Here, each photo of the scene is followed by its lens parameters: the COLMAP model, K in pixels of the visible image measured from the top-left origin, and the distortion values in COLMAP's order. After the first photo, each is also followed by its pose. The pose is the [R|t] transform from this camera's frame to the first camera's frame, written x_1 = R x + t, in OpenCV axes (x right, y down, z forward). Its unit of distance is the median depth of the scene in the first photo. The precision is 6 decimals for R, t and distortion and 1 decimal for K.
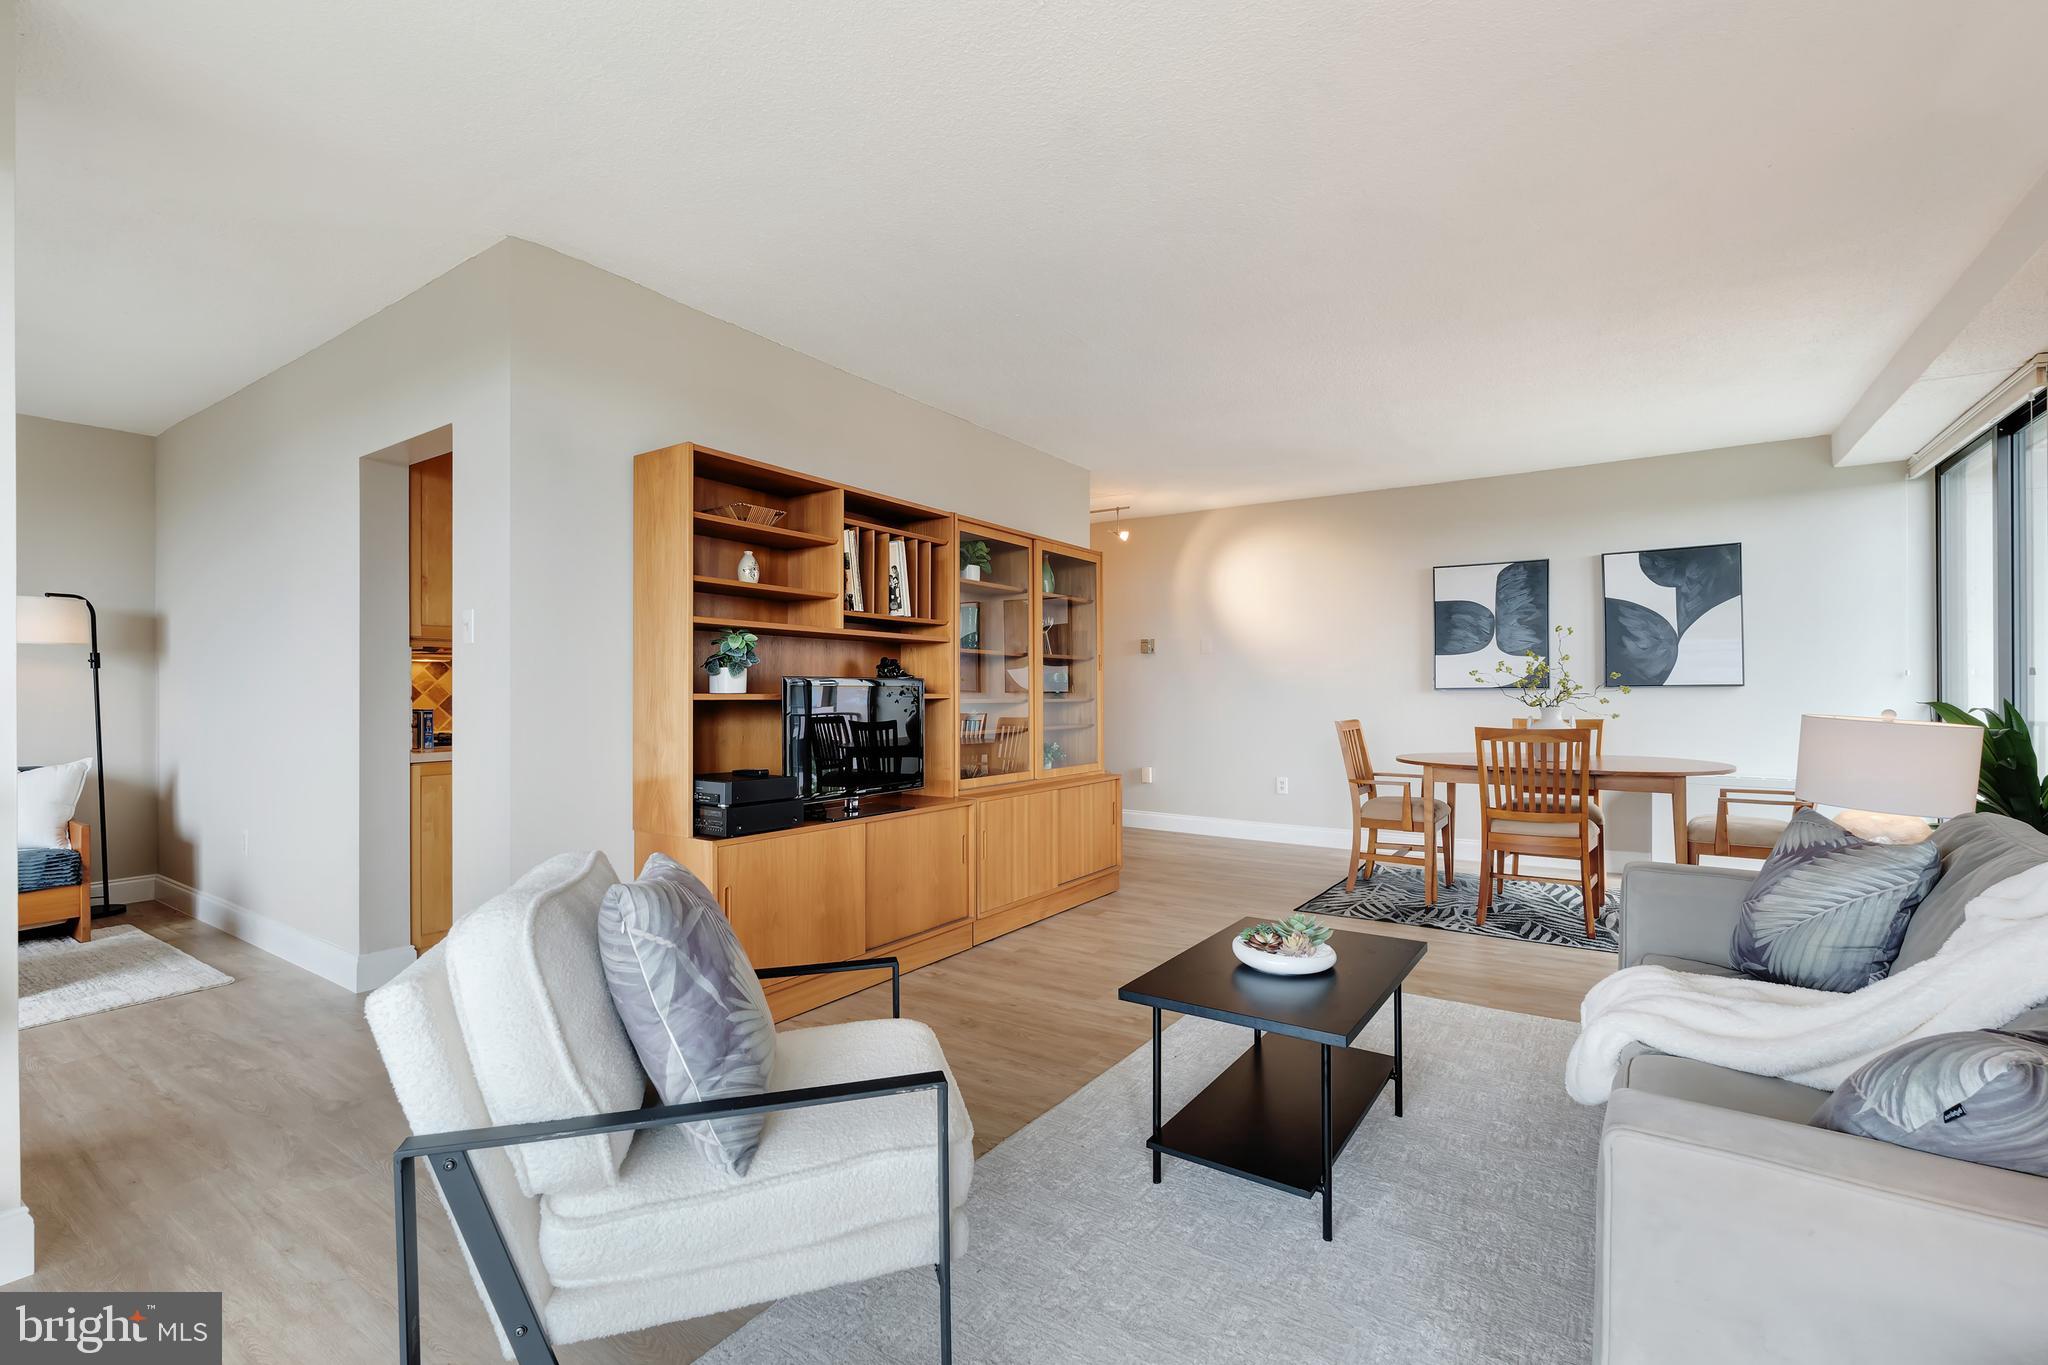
lens RADIAL K [[889.3, 0, 1021.2], [0, 889.3, 685.4], [0, 0, 1]] dist [-0.007092, 0.000435]
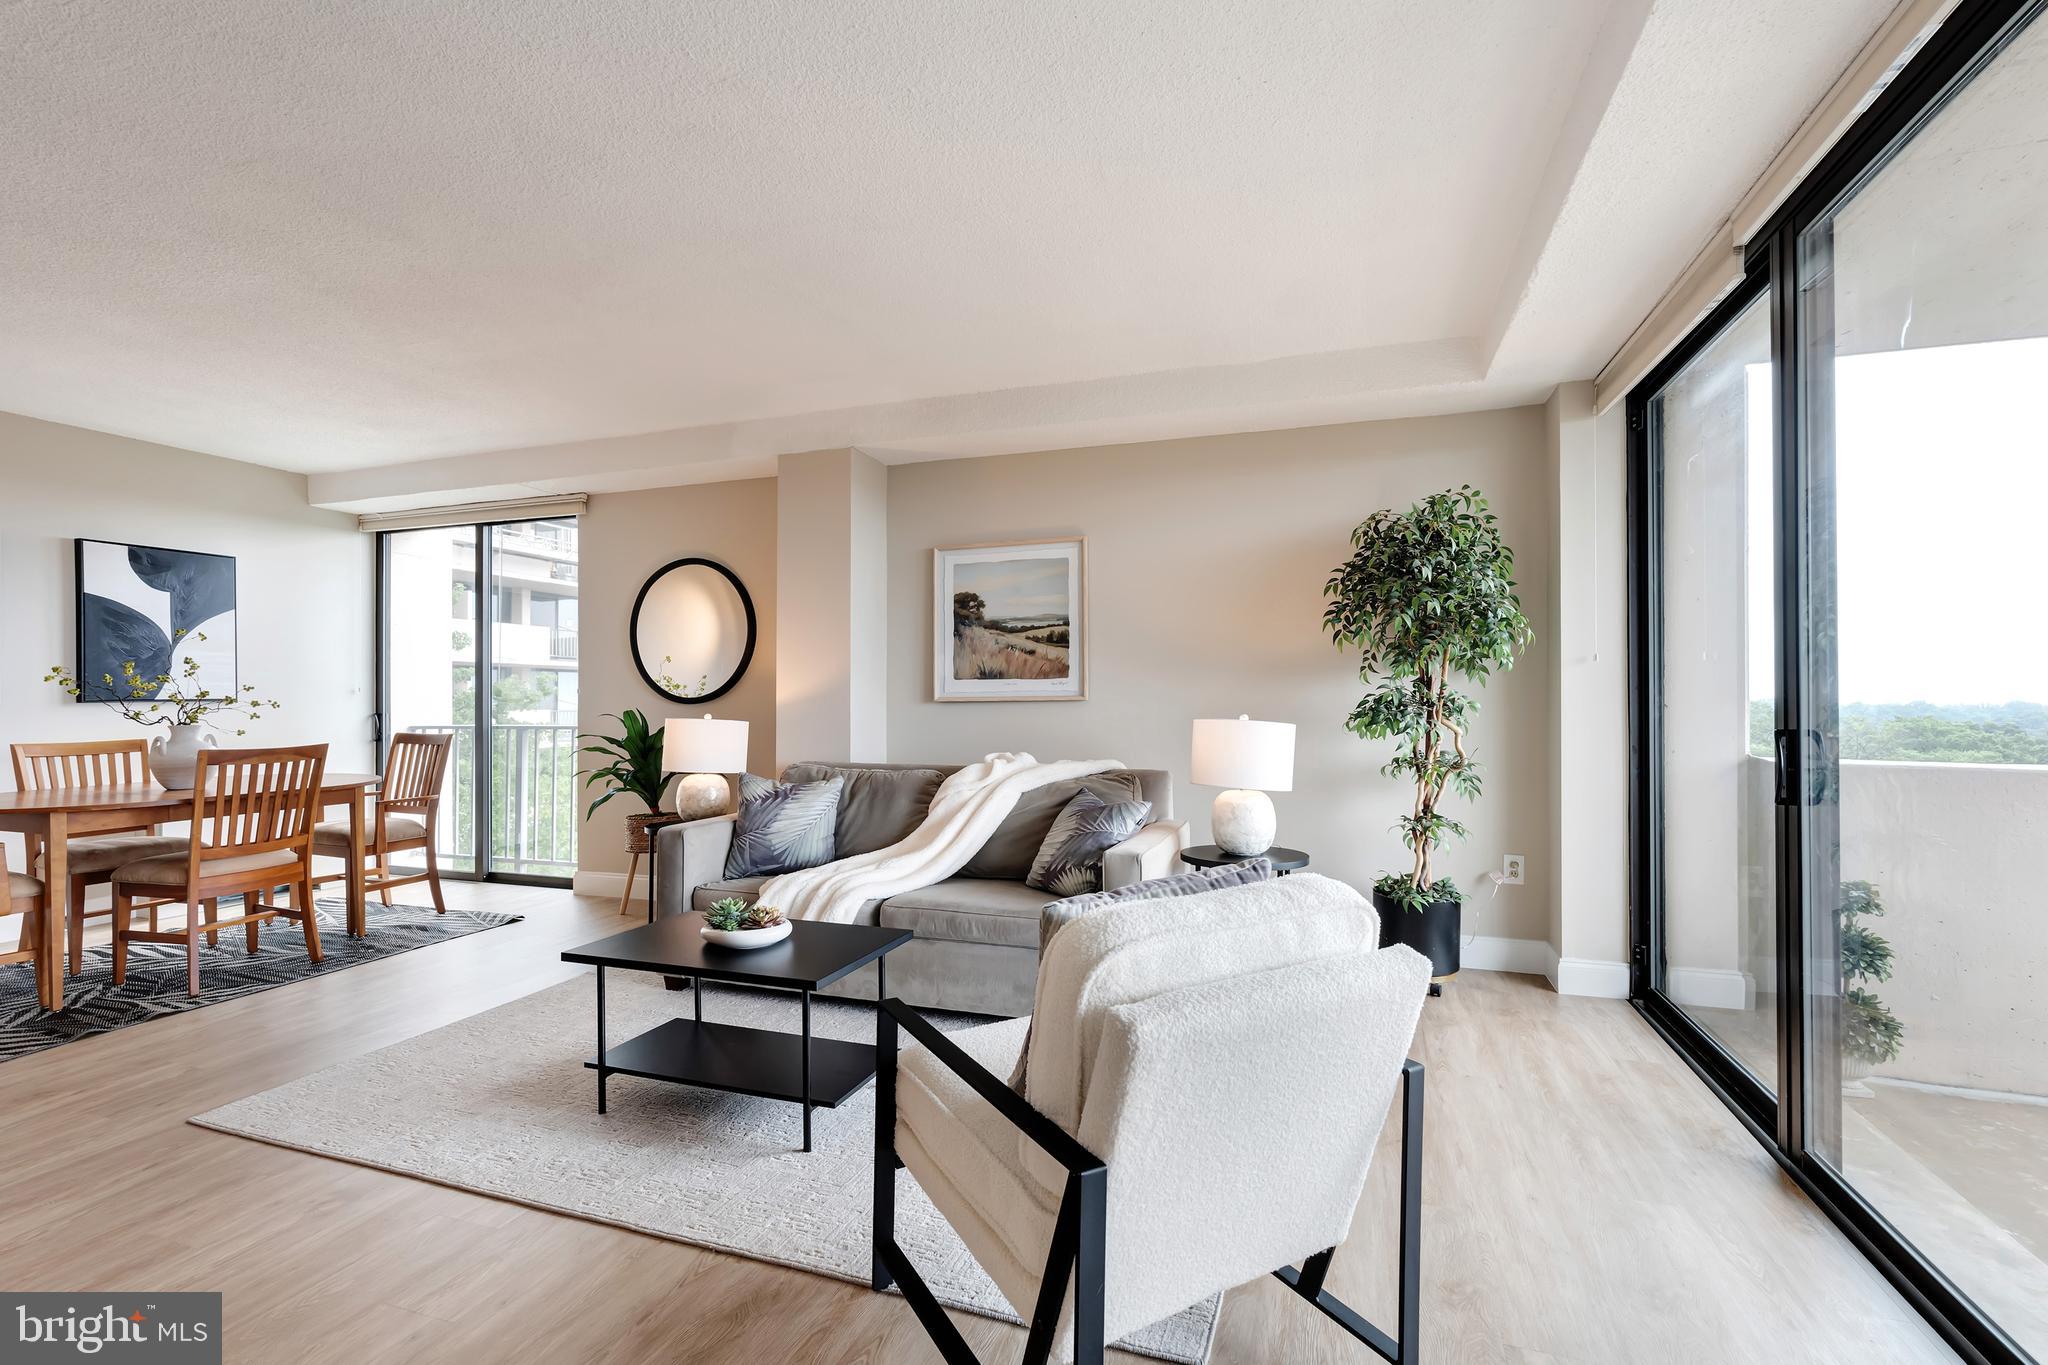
lens RADIAL K [[889.3, 0, 1037.4], [0, 889.3, 697.2], [0, 0, 1]] dist [-0.007092, 0.000435]
pose [[-0.277675, 0.008961, 0.960633, -0.379628], [-0.000817, 0.999954, -0.009564, 0.004848], [-0.960675, -0.003441, -0.277655, 0.399077]]
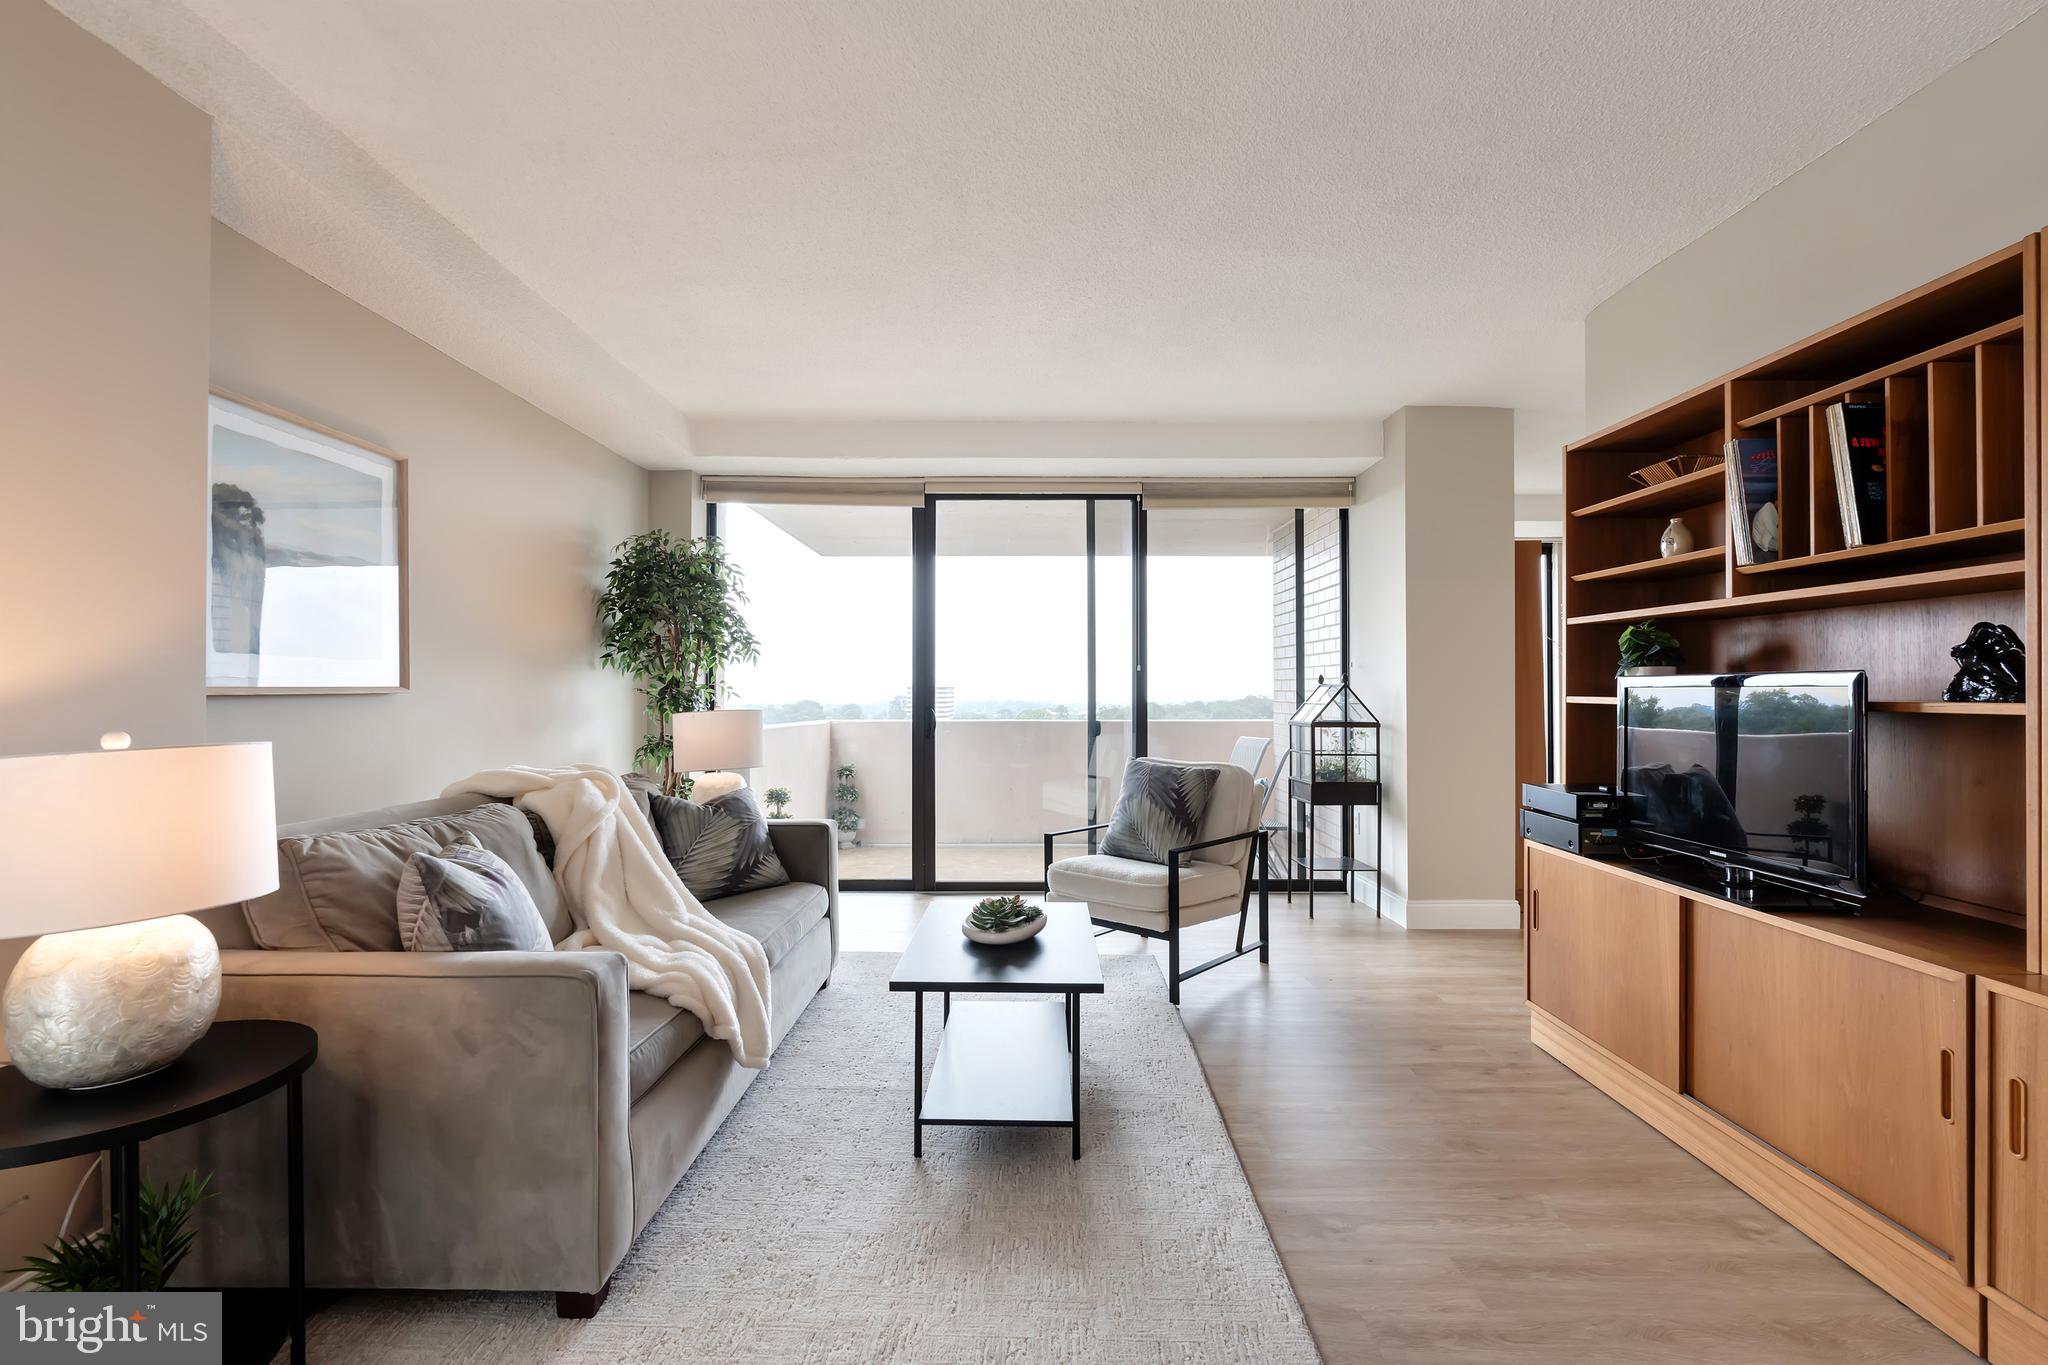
lens RADIAL K [[889.3, 0, 1023.0], [0, 889.3, 685.5], [0, 0, 1]] dist [-0.007092, 0.000435]
pose [[-0.830822, -0.001382, -0.556537, 0.379924], [0.004505, 0.999947, -0.009207, 0.002059], [0.556521, -0.010157, -0.830772, 0.818281]]
